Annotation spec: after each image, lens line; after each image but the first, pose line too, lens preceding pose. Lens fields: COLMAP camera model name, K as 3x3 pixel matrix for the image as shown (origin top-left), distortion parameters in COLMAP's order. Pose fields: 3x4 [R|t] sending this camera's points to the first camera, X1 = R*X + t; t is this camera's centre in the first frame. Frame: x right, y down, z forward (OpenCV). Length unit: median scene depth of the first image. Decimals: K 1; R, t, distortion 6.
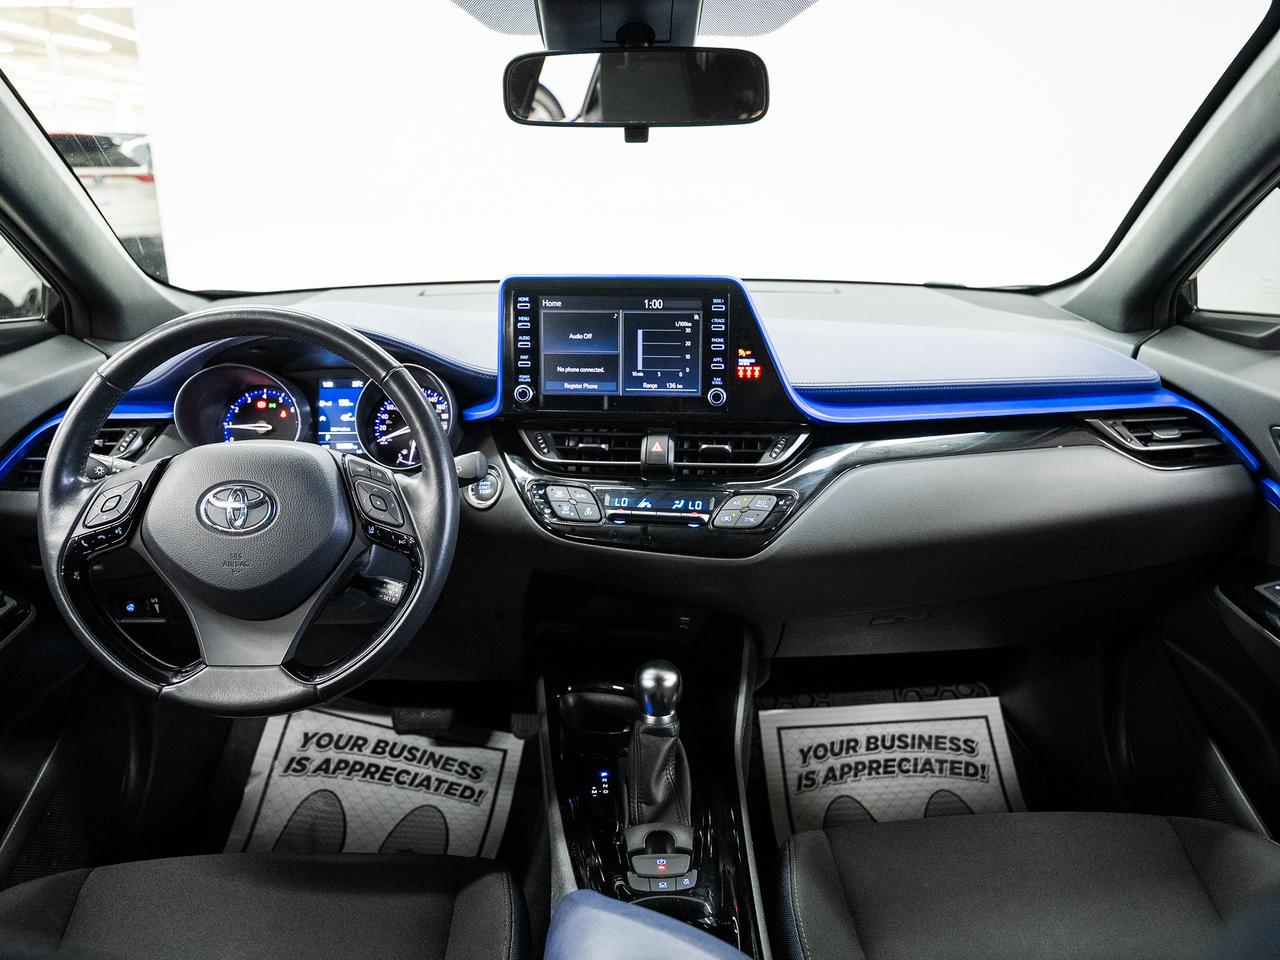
lens RADIAL K [[948.4, 0, 637.2], [0, 948.4, 477.8], [0, 0, 1]] dist [-0.015291, 0.003644]
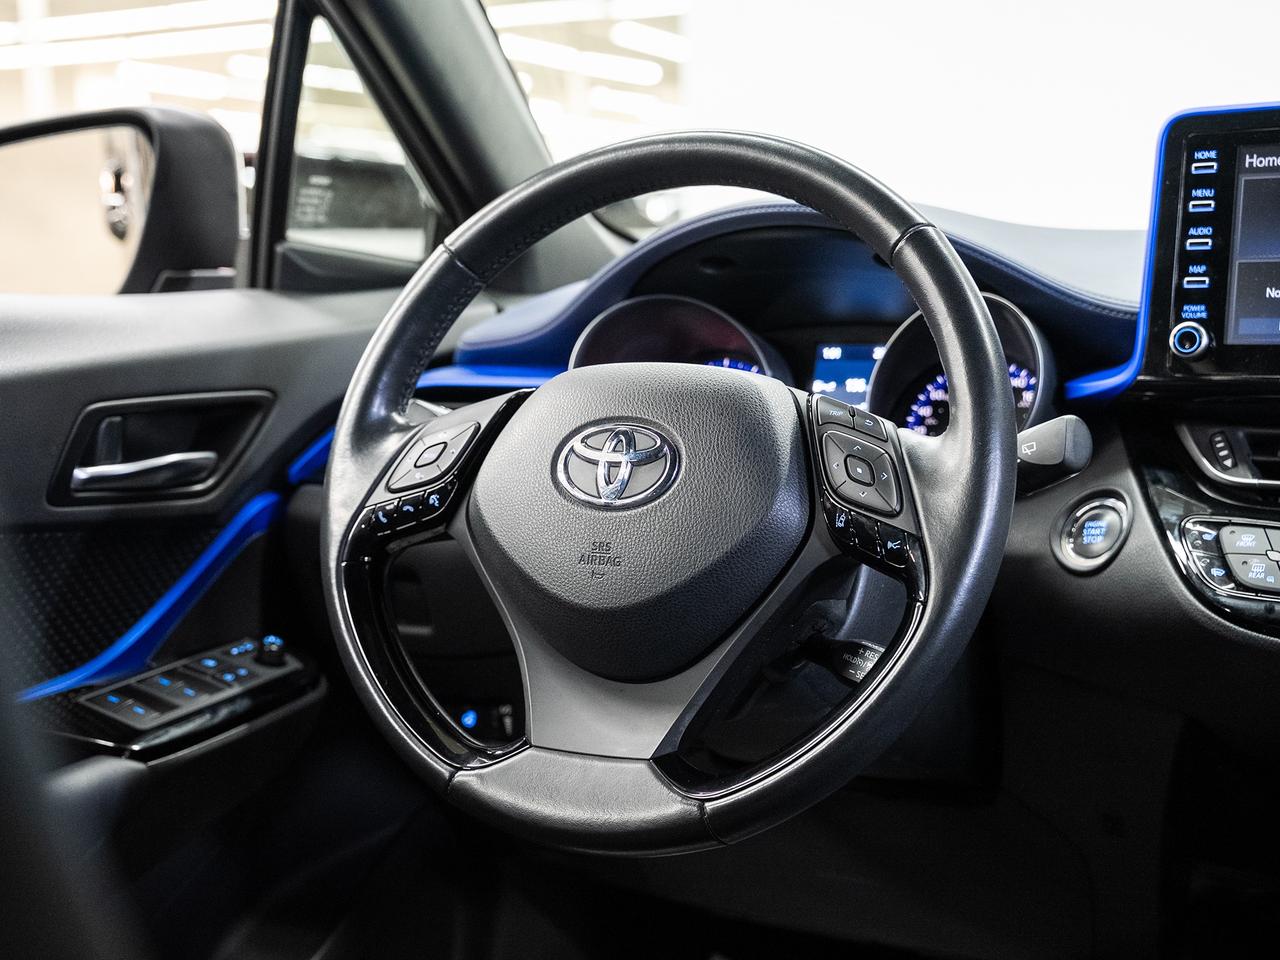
lens RADIAL K [[1740.3, 0, 637.2], [0, 1740.3, 482.4], [0, 0, 1]] dist [0.026798, 0.000000]
pose [[0.886628, 0.053673, -0.459358, 0.055620], [-0.128660, 0.982660, -0.133515, 0.169949], [0.444226, 0.177479, 0.878160, 0.105675]]
